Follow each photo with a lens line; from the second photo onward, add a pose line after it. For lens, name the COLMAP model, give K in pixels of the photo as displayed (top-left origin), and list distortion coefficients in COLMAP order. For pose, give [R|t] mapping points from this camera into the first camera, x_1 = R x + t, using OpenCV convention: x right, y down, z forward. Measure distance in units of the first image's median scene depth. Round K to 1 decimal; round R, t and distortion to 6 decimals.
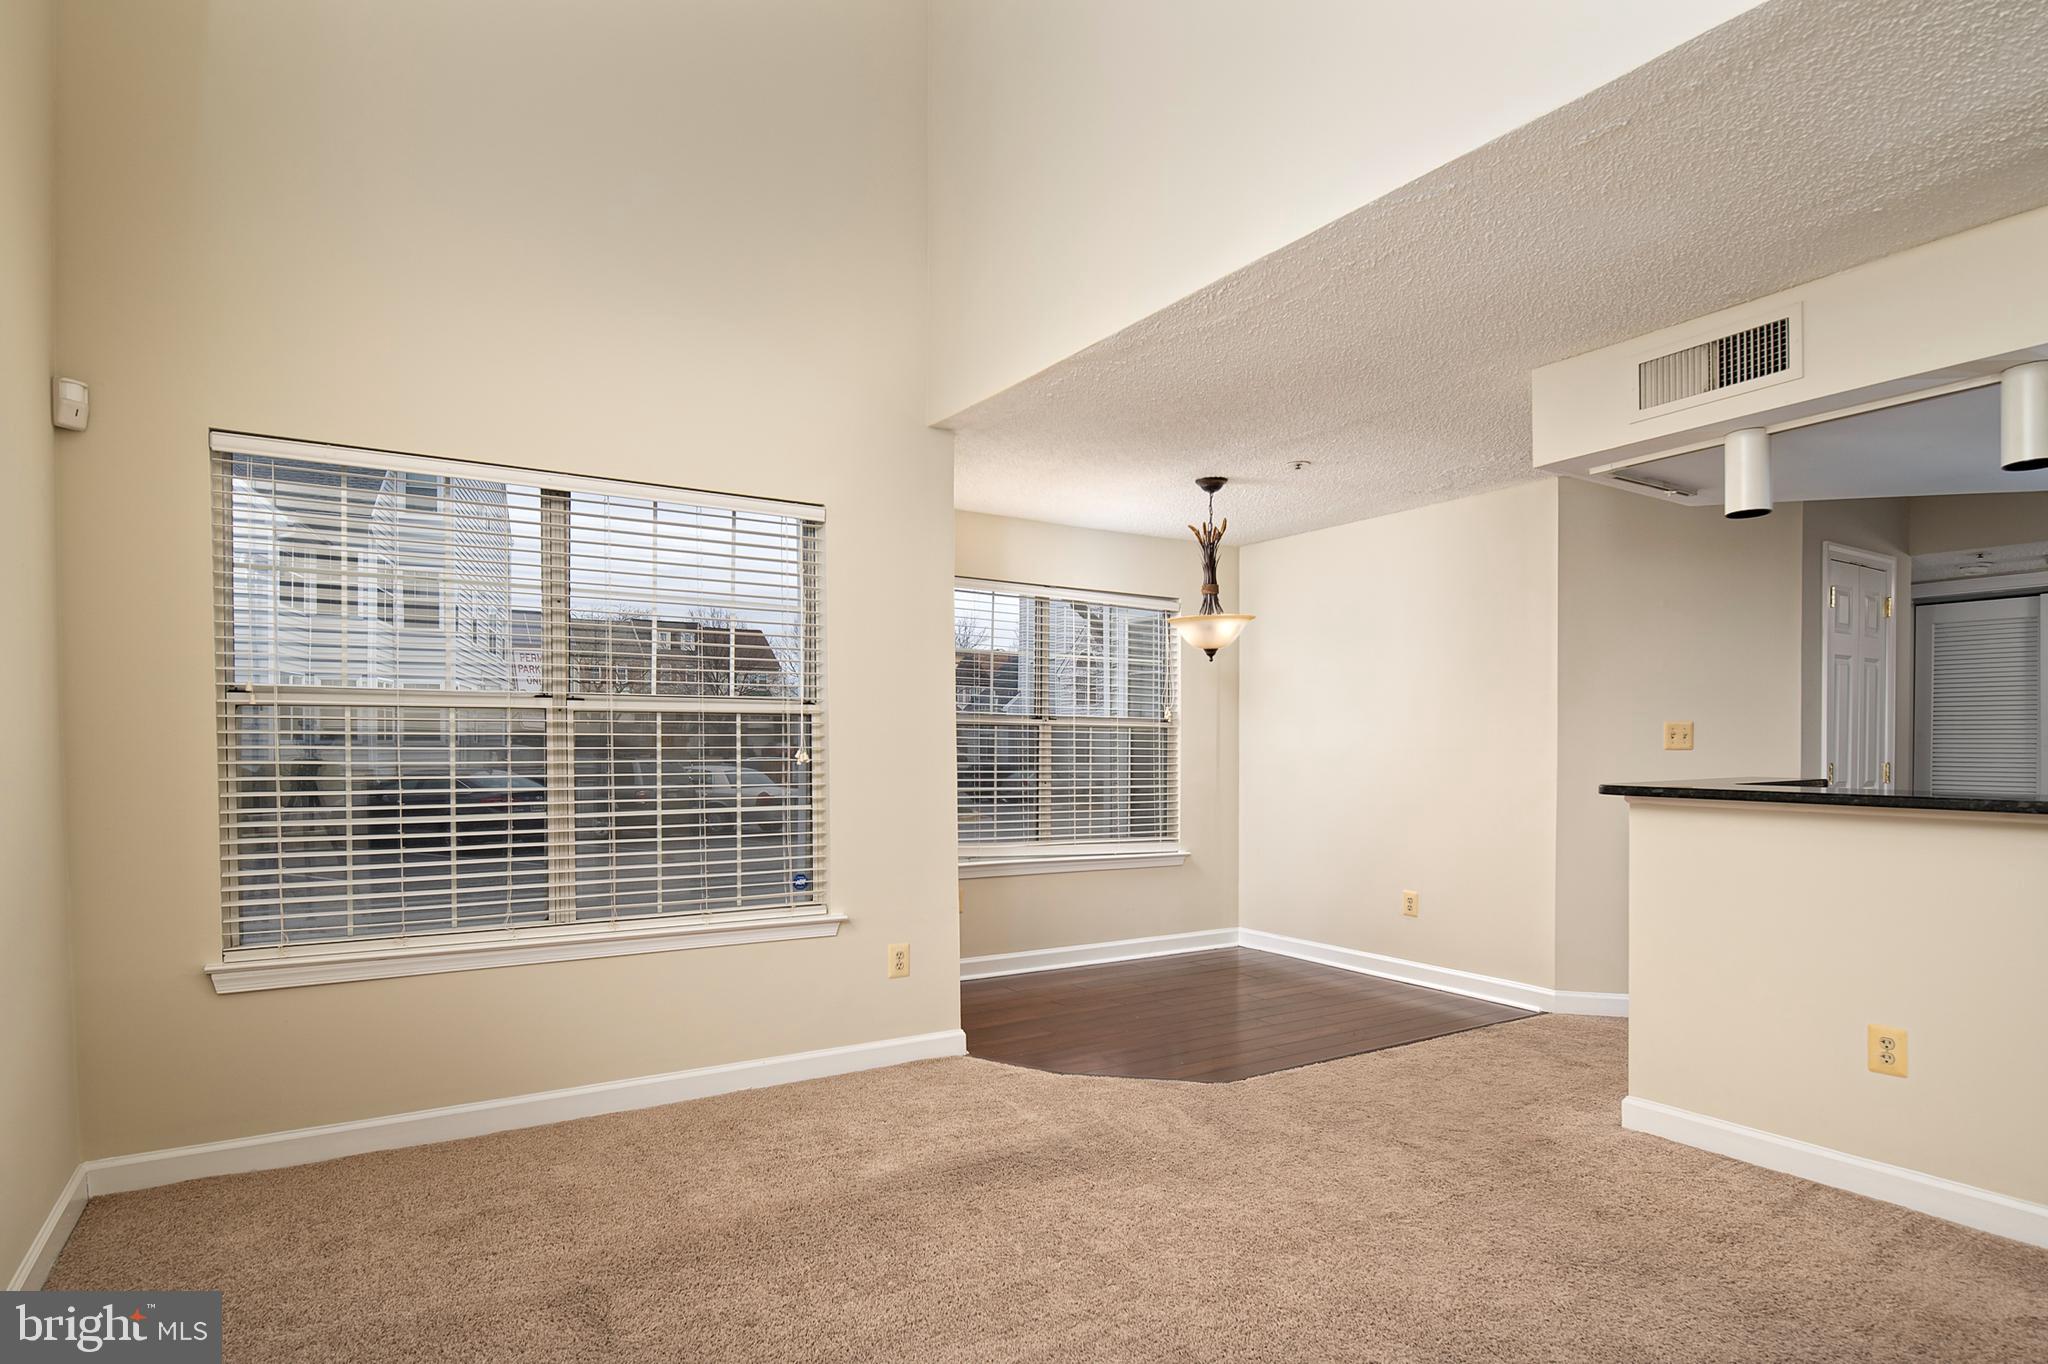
lens RADIAL K [[1104.2, 0, 1022.3], [0, 1104.2, 753.5], [0, 0, 1]] dist [0.000472, -0.000126]
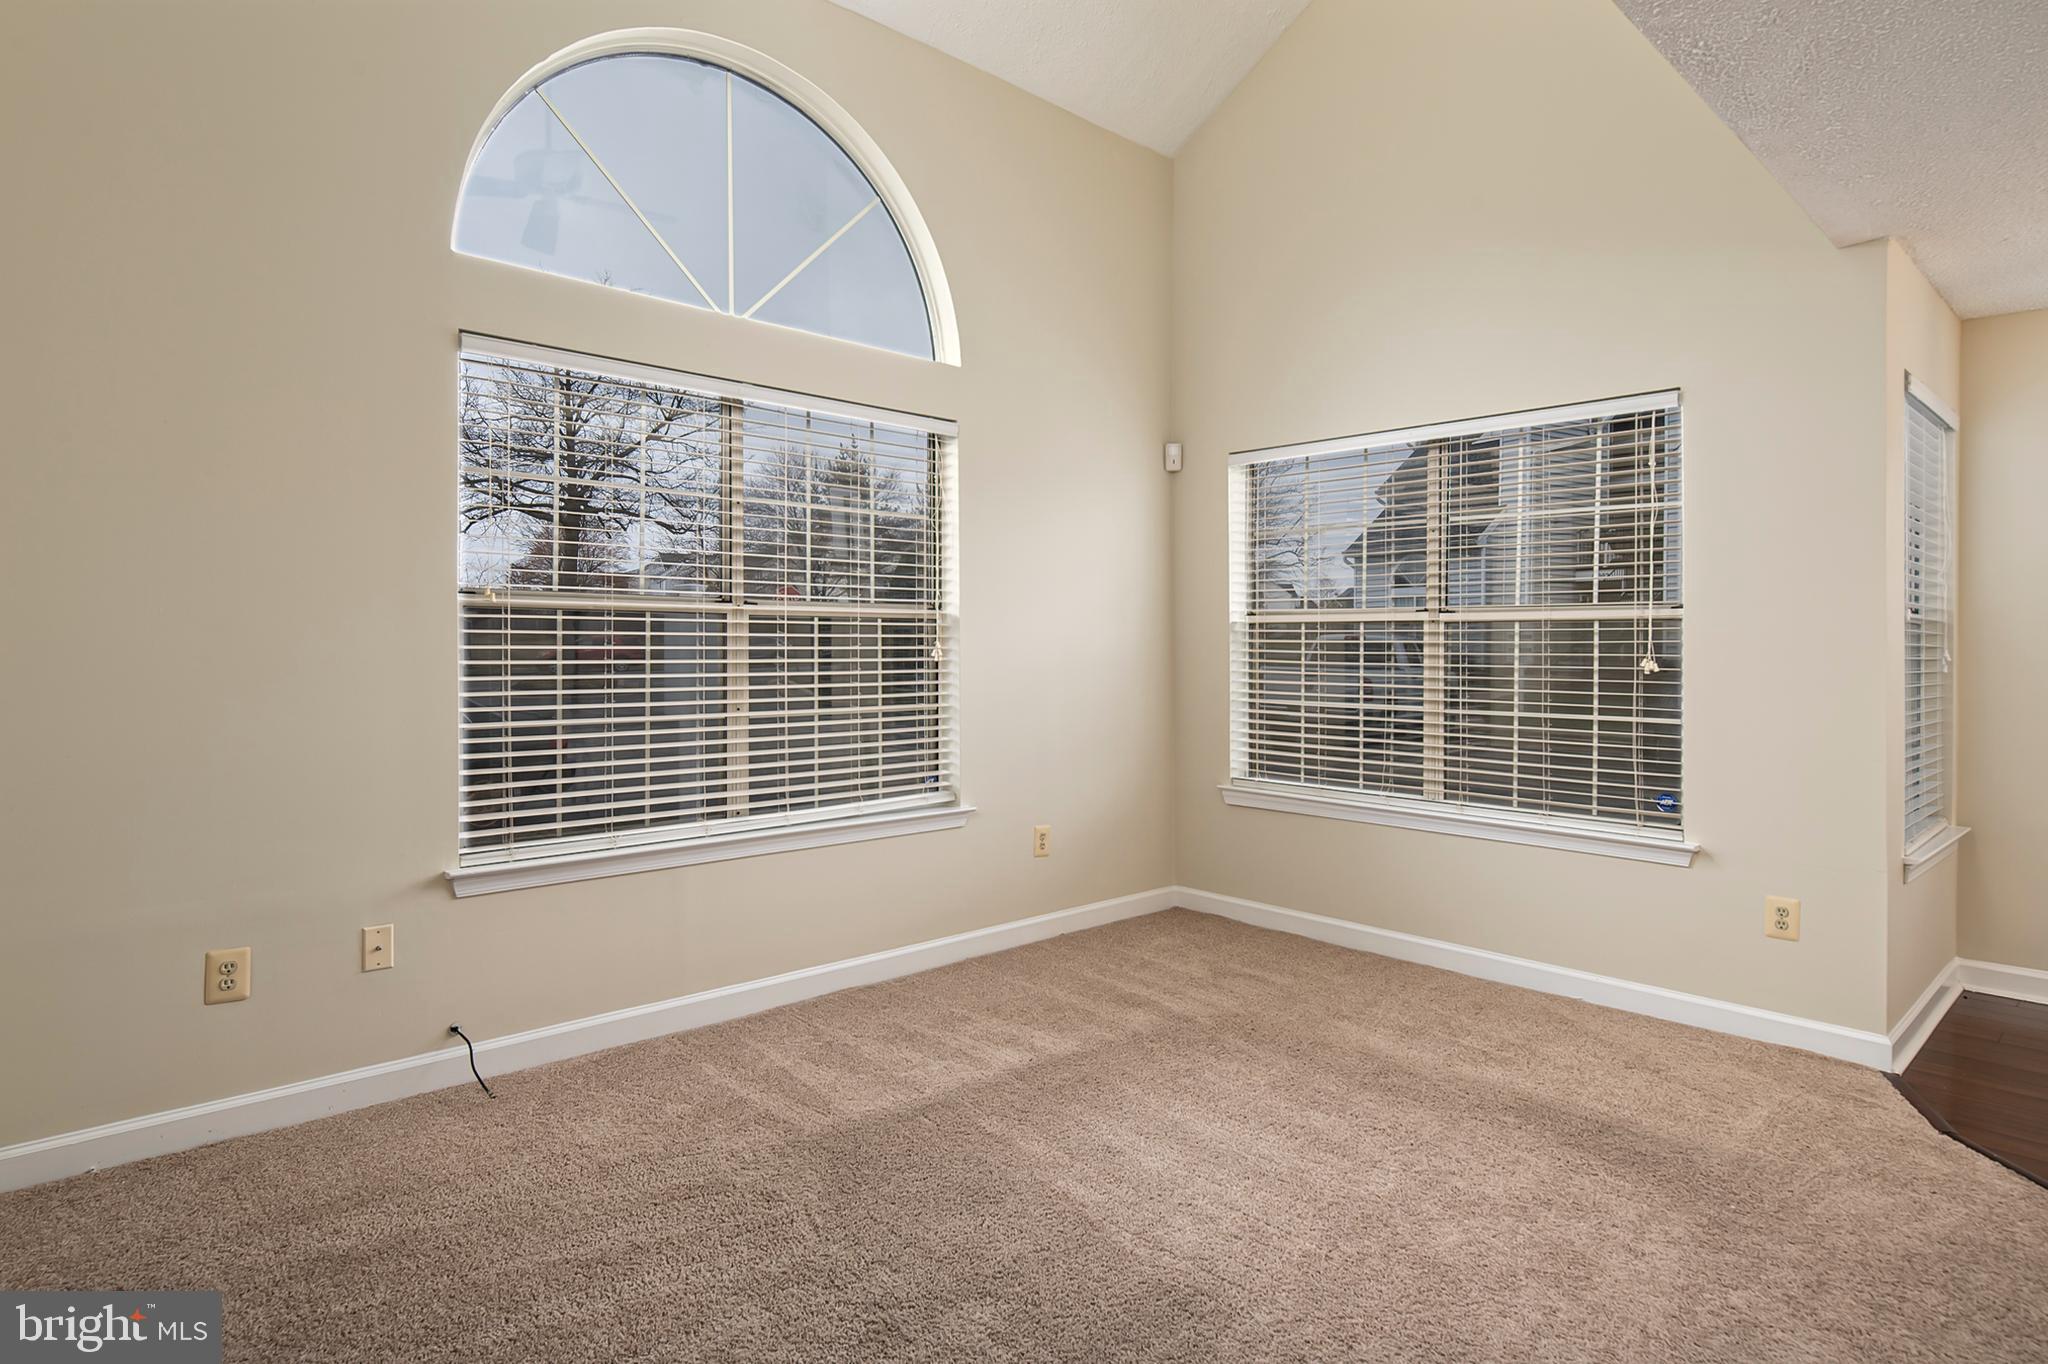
lens RADIAL K [[1119.4, 0, 1021.9], [0, 1119.4, 619.6], [0, 0, 1]] dist [-0.003126, -0.000815]
pose [[0.189432, -0.019633, -0.981697, 0.688736], [-0.015132, 0.999623, -0.022911, -0.006680], [0.981777, 0.019195, 0.189064, 0.331208]]
